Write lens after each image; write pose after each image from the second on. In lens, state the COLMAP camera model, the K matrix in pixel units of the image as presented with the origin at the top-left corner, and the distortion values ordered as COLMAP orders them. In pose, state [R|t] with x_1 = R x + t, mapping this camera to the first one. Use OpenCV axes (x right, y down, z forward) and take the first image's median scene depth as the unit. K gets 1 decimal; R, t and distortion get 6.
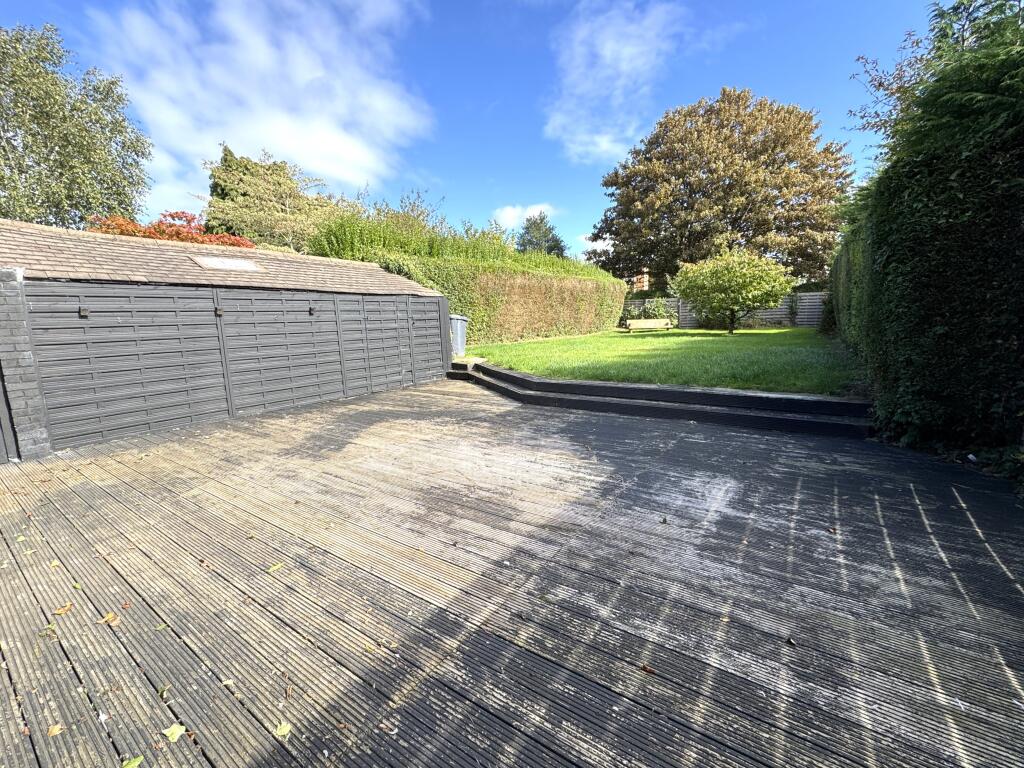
lens RADIAL K [[431.1, 0, 512.0], [0, 431.1, 384.0], [0, 0, 1]] dist [-0.000919, -0.000132]
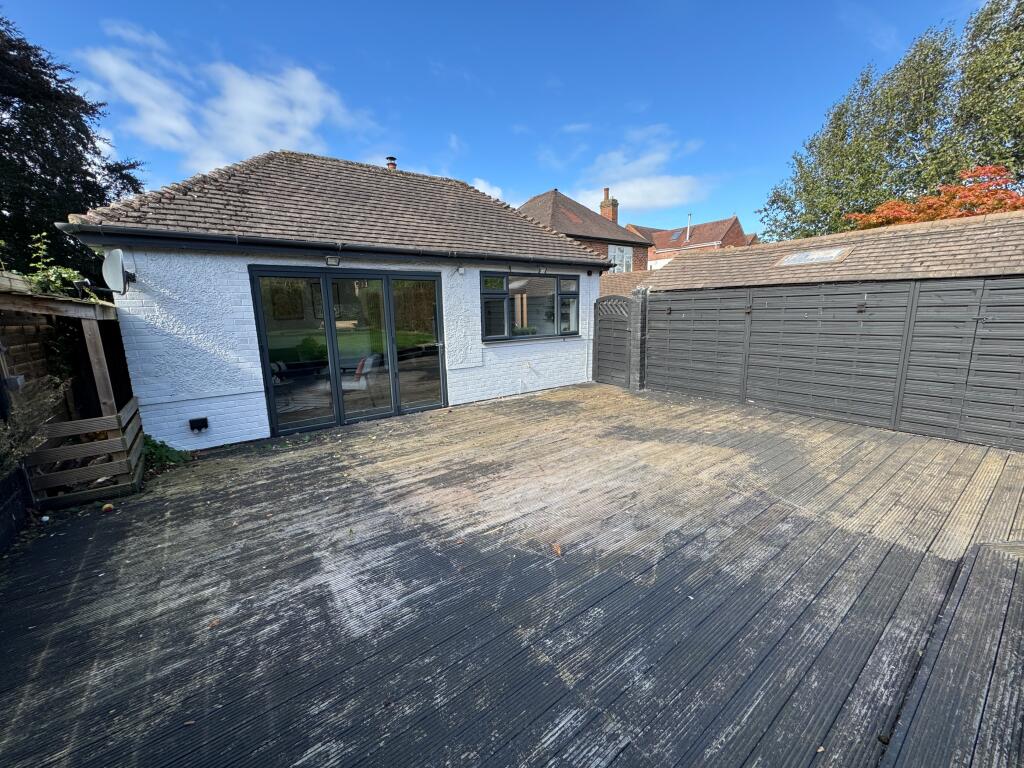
lens RADIAL K [[406.4, 0, 512.0], [0, 406.4, 384.0], [0, 0, 1]] dist [-0.000215, -0.000022]
pose [[-0.313986, 0.213416, -0.925131, 1.099029], [-0.103602, 0.960889, 0.256826, -0.392616], [0.943758, 0.176485, -0.279595, 1.557347]]
